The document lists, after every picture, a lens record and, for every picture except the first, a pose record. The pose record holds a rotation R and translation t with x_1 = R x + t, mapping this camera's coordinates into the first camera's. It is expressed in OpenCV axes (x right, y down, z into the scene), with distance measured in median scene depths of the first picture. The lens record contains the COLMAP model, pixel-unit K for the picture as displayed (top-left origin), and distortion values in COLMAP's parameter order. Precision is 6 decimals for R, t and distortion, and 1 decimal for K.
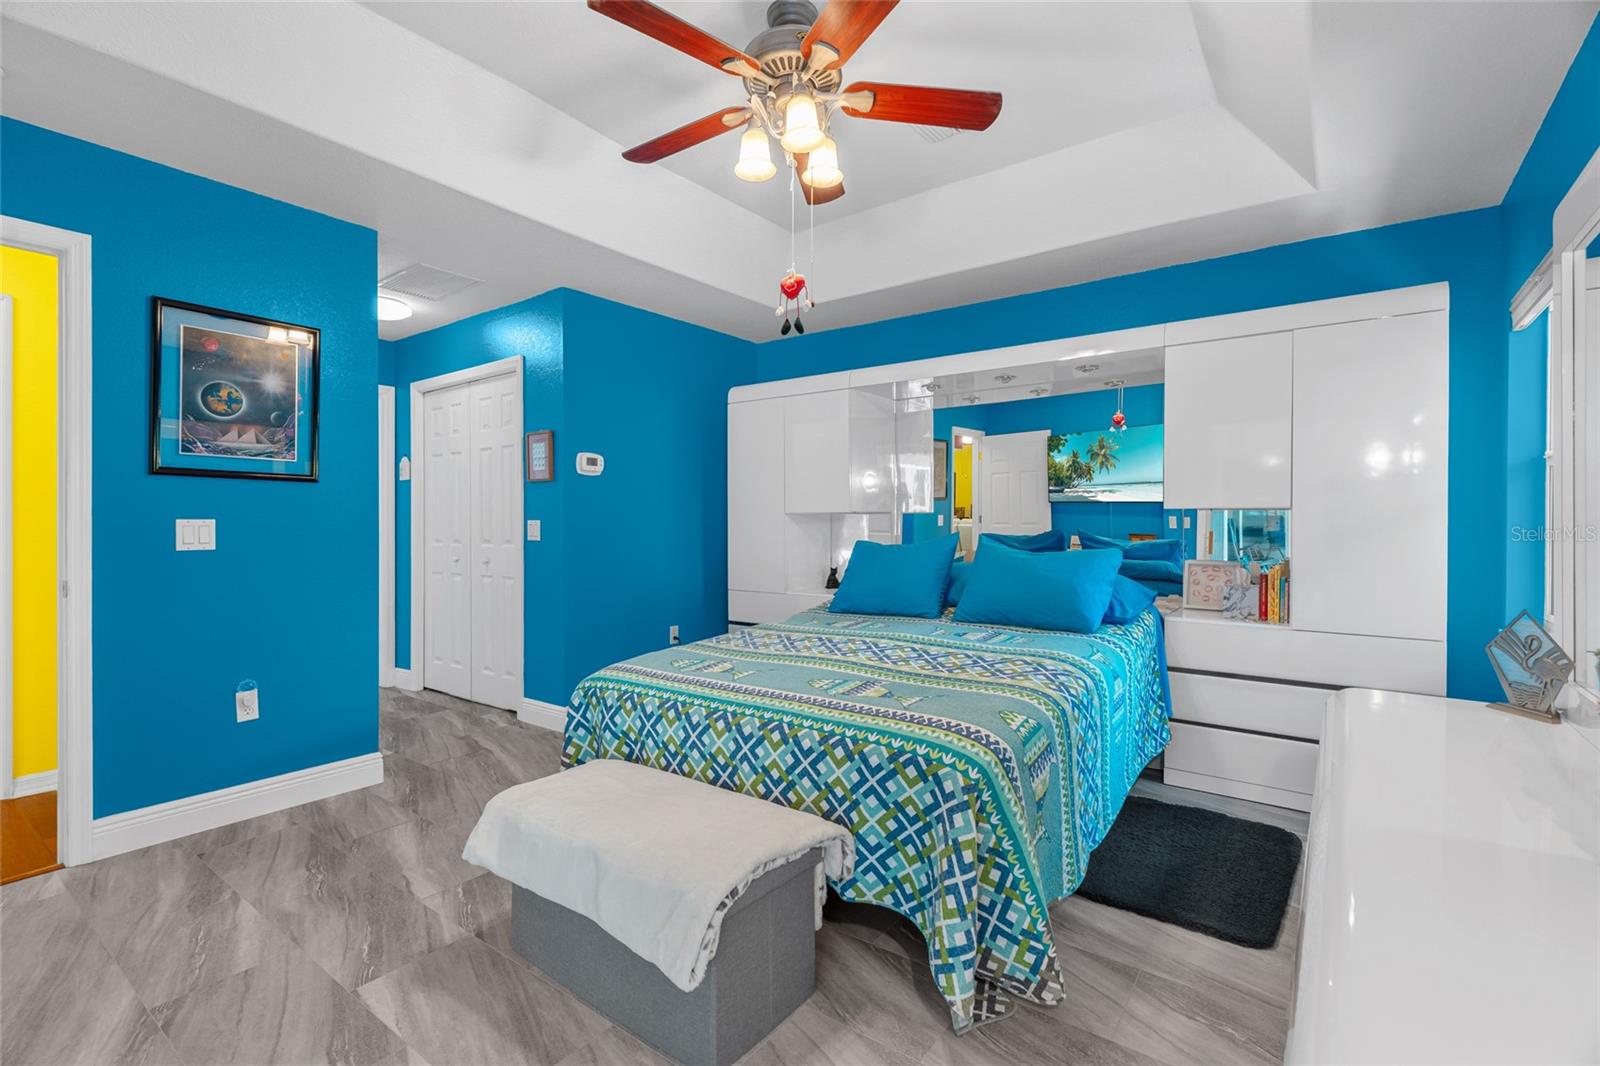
lens RADIAL K [[730.8, 0, 793.3], [0, 730.8, 520.4], [0, 0, 1]] dist [0.005073, 0.000578]
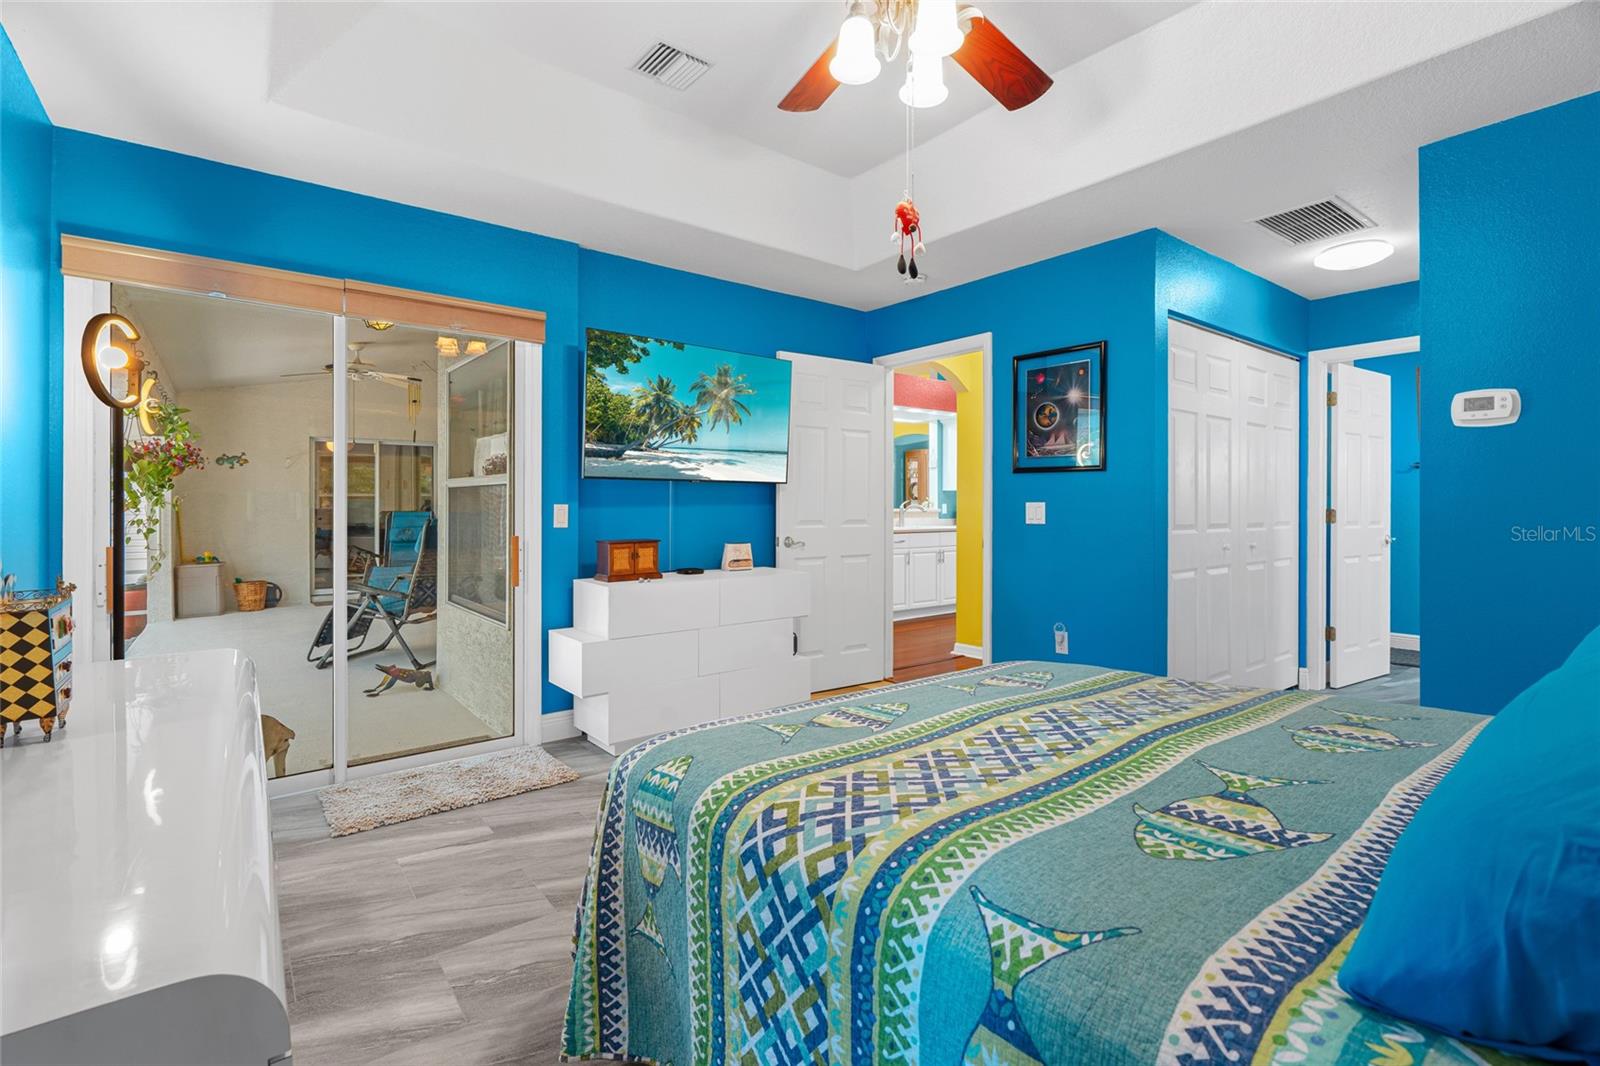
lens RADIAL K [[734.7, 0, 795.5], [0, 734.7, 507.9], [0, 0, 1]] dist [-0.002016, 0.000249]
pose [[-0.270812, 0.004890, -0.962620, 0.709998], [0.003811, 0.999985, 0.004008, 0.001649], [0.962625, -0.002583, -0.270826, 0.950935]]
